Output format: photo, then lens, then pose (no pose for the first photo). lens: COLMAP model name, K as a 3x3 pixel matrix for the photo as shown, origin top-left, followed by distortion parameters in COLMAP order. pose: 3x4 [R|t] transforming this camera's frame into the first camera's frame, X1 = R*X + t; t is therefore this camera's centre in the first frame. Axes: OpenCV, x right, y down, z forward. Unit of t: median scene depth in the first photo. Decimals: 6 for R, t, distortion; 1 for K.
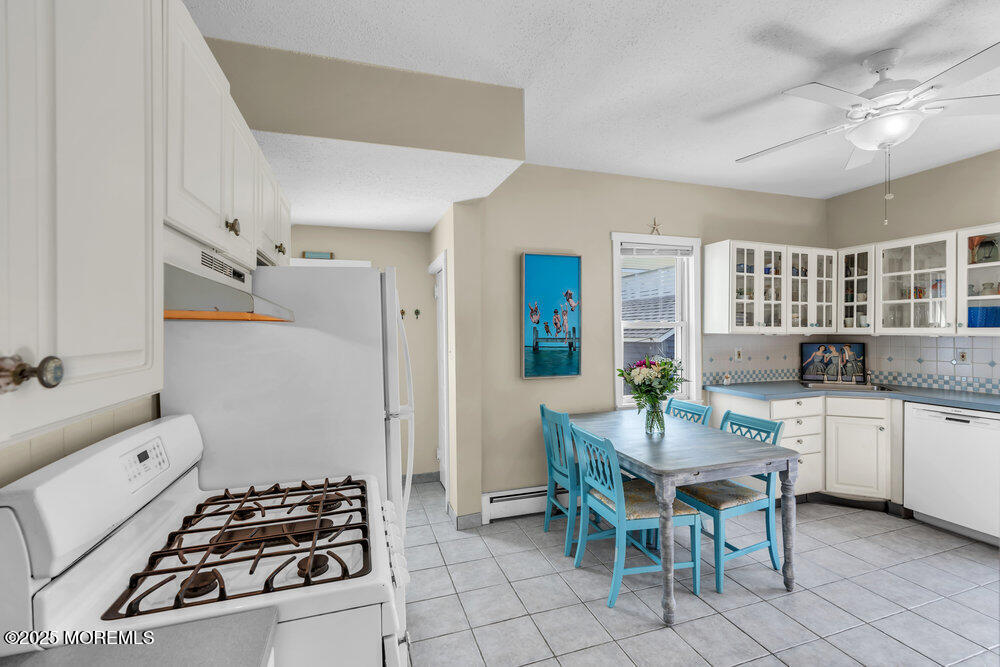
lens RADIAL K [[447.6, 0, 501.7], [0, 447.6, 333.9], [0, 0, 1]] dist [-0.008853, 0.002352]
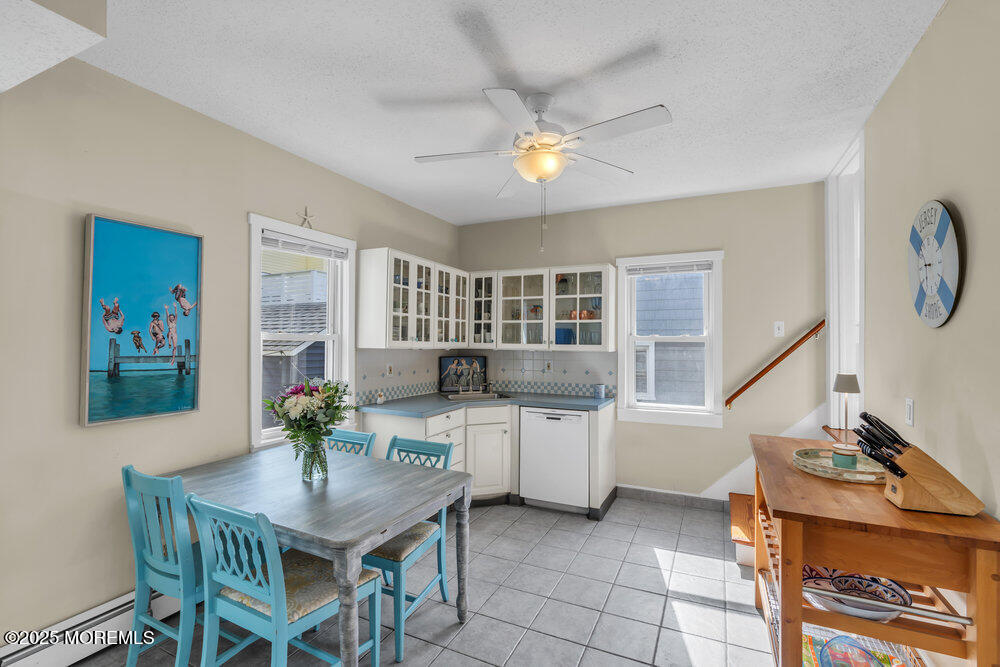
lens RADIAL K [[454.8, 0, 501.1], [0, 454.8, 334.7], [0, 0, 1]] dist [-0.004953, 0.000469]
pose [[0.695329, 0.020807, 0.718390, -0.001953], [-0.006379, 0.999720, -0.022781, -0.009583], [-0.718663, 0.011258, 0.695267, 0.174107]]
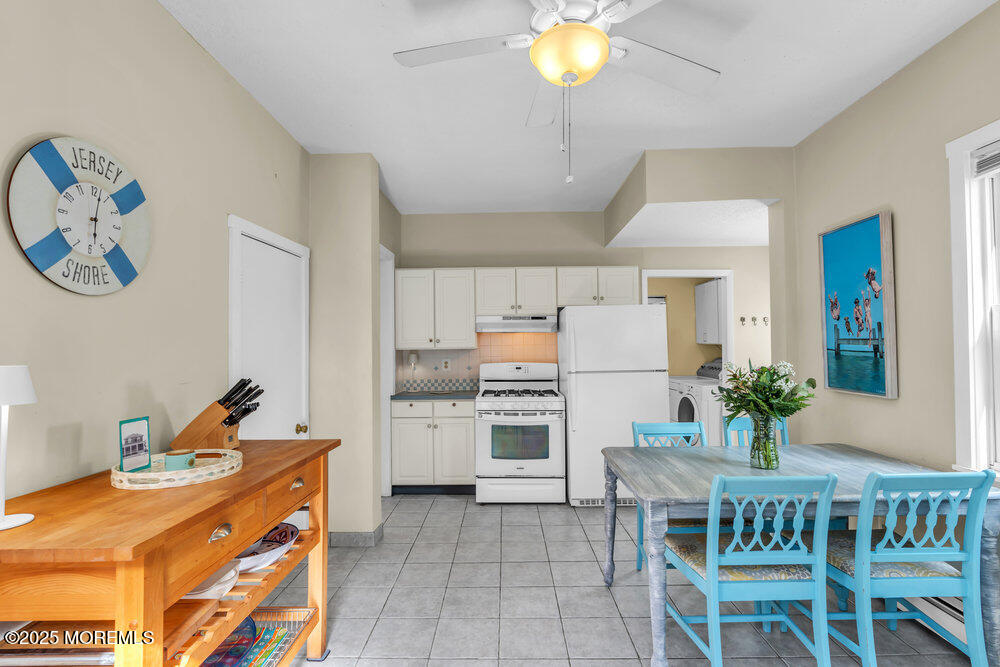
lens RADIAL K [[465.1, 0, 501.9], [0, 465.1, 333.8], [0, 0, 1]] dist [-0.007153, 0.000835]
pose [[-0.321078, -0.013970, -0.946950, 0.951444], [0.001994, 0.999879, -0.015428, 0.010949], [0.947051, -0.006842, -0.321011, 0.665320]]
